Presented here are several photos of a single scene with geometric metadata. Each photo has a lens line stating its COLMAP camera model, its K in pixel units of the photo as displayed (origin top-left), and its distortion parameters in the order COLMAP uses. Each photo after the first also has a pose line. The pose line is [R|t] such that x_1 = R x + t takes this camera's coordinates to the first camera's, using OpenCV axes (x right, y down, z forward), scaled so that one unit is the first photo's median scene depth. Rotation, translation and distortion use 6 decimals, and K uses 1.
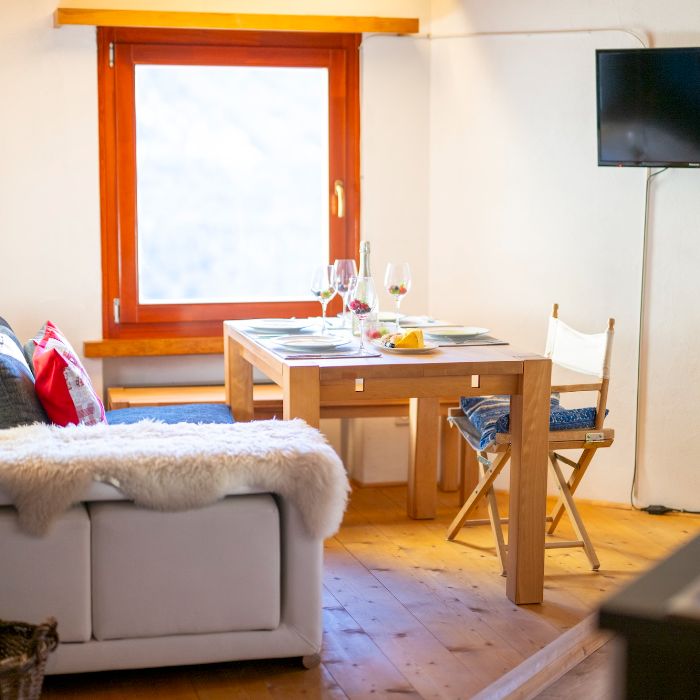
lens RADIAL K [[1495.9, 0, 350.0], [0, 1495.9, 350.0], [0, 0, 1]] dist [0.004844, -0.041370]
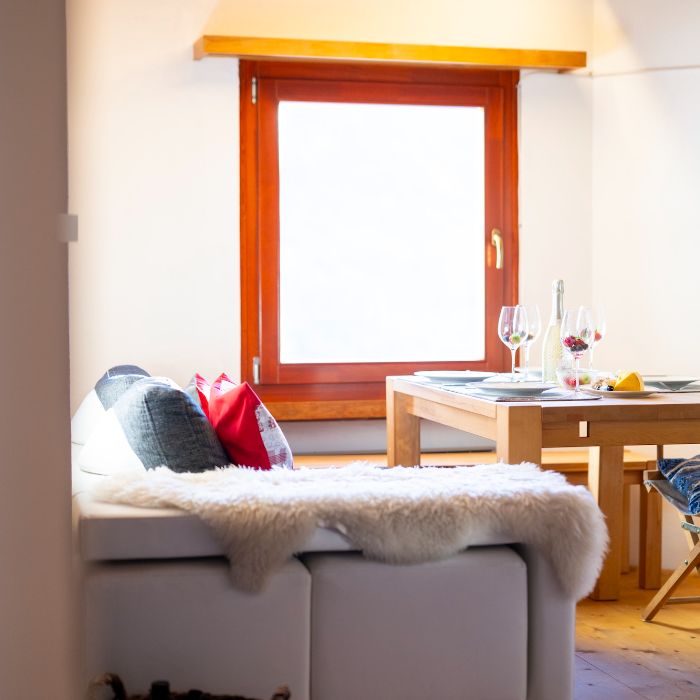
lens RADIAL K [[1495.9, 0, 350.0], [0, 1495.9, 350.0], [0, 0, 1]] dist [0.004844, -0.041370]
pose [[0.999988, -0.004656, 0.001449, -0.117278], [0.004766, 0.996126, -0.087813, 0.047661], [-0.001034, 0.087819, 0.996136, 0.115444]]
